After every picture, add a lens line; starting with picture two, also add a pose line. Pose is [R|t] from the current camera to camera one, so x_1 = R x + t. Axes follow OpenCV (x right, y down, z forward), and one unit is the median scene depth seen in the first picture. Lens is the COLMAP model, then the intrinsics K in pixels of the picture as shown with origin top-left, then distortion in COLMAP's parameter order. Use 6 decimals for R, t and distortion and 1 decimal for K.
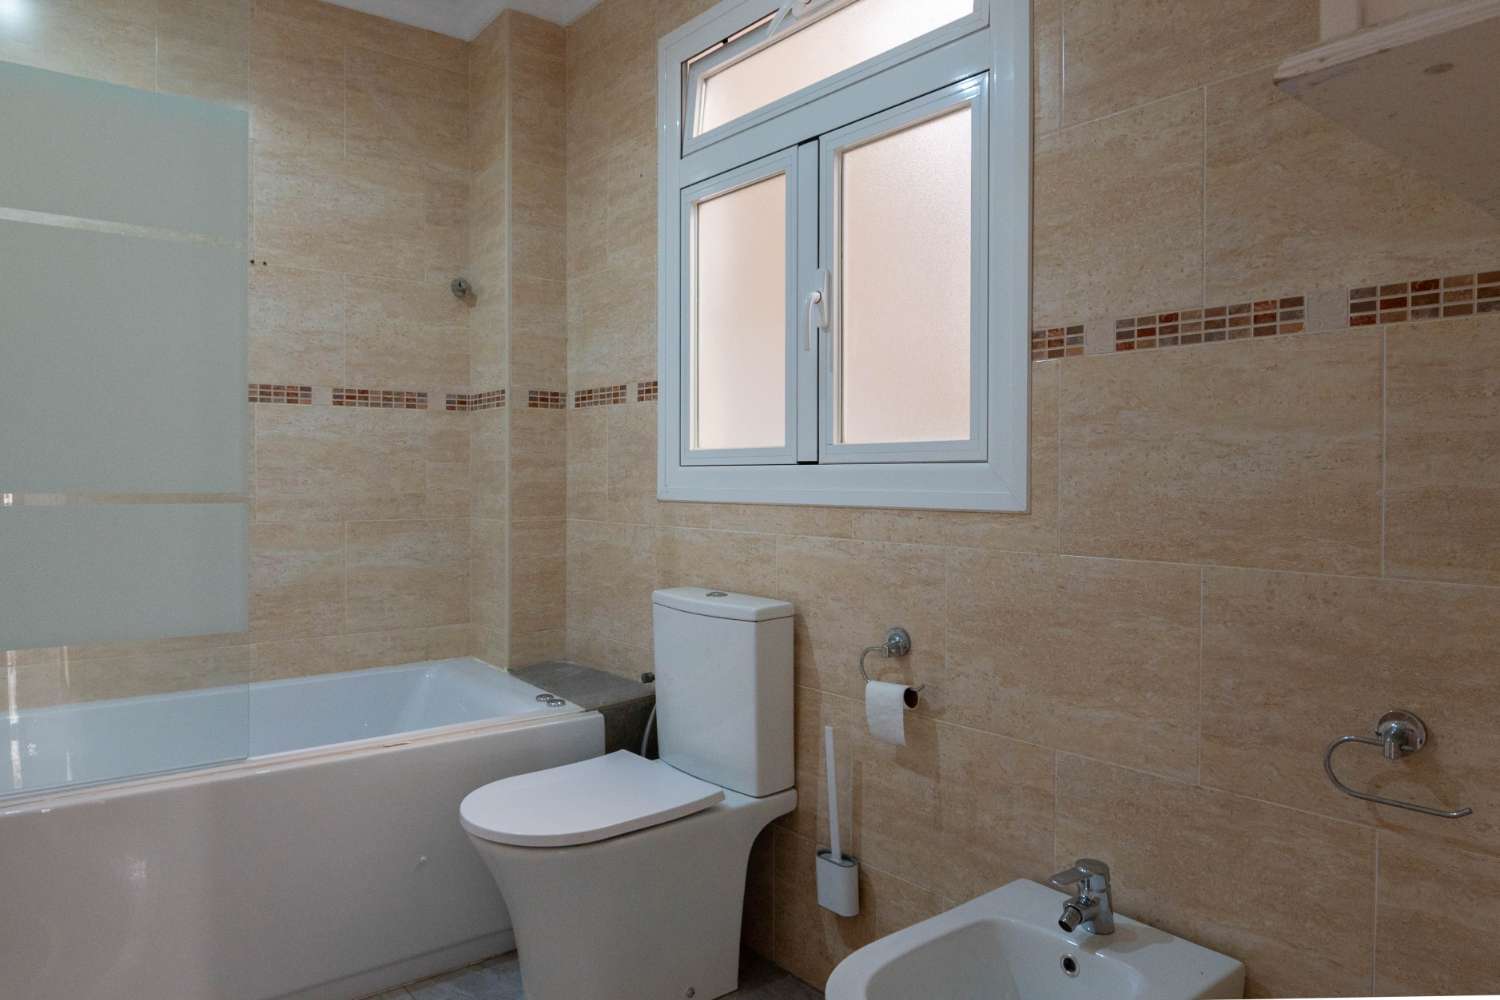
lens RADIAL K [[918.6, 0, 751.1], [0, 918.6, 498.2], [0, 0, 1]] dist [0.007523, -0.019296]
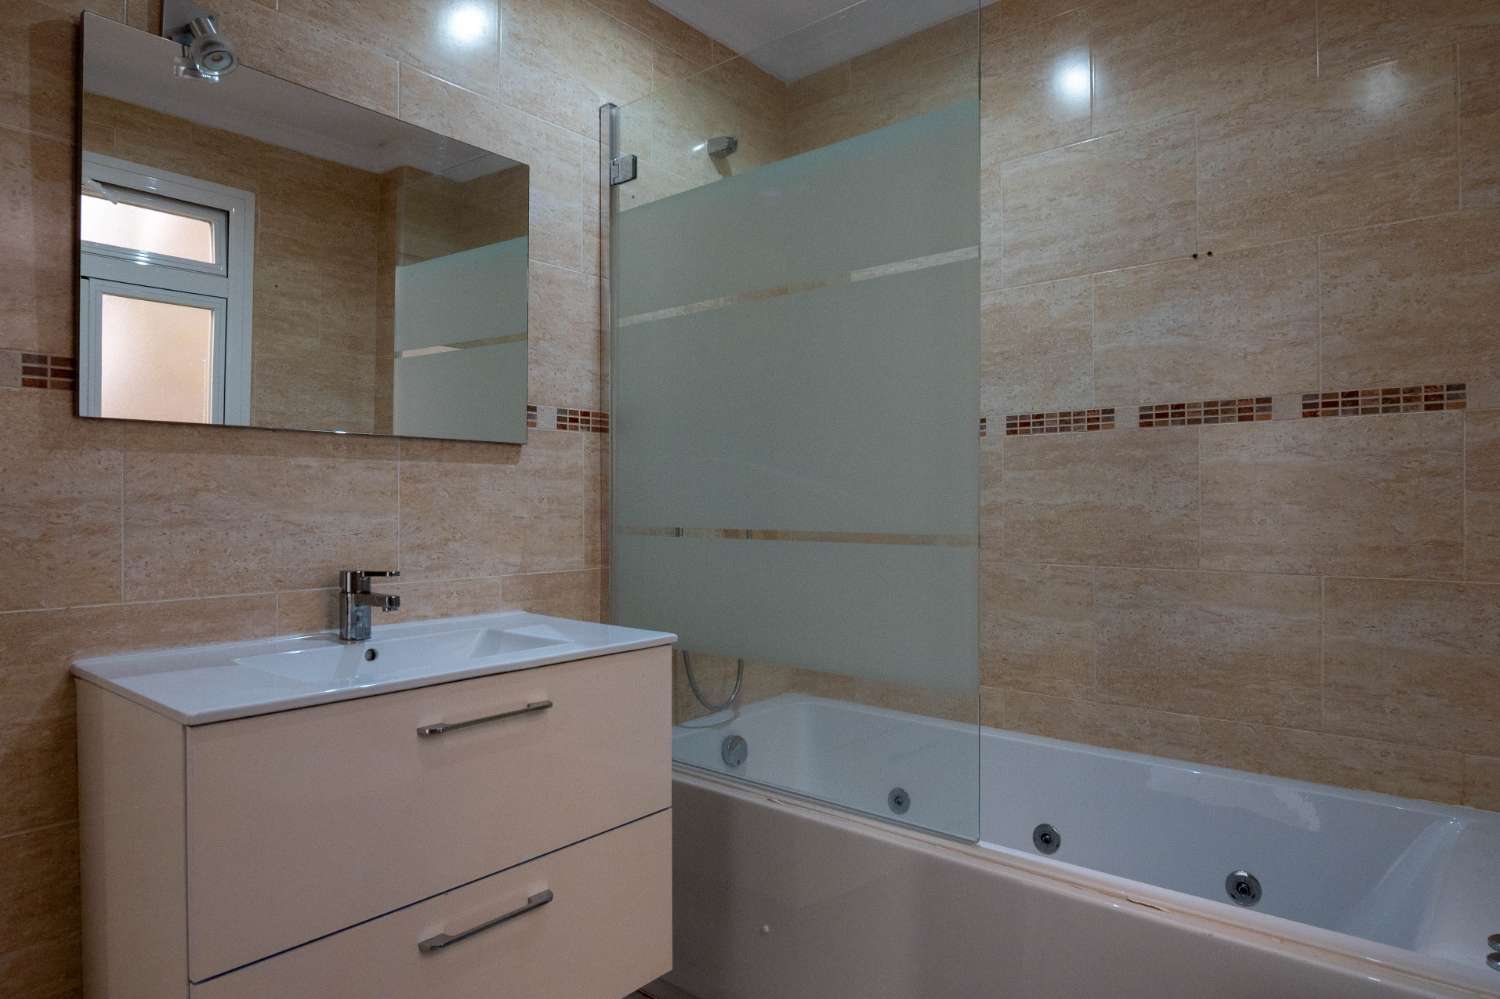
lens RADIAL K [[918.6, 0, 751.4], [0, 918.6, 493.2], [0, 0, 1]] dist [0.007523, -0.019296]
pose [[0.197621, -0.004415, -0.980269, 0.181796], [-0.013341, 0.999885, -0.007193, -0.029267], [0.980188, 0.014500, 0.197540, 0.419613]]
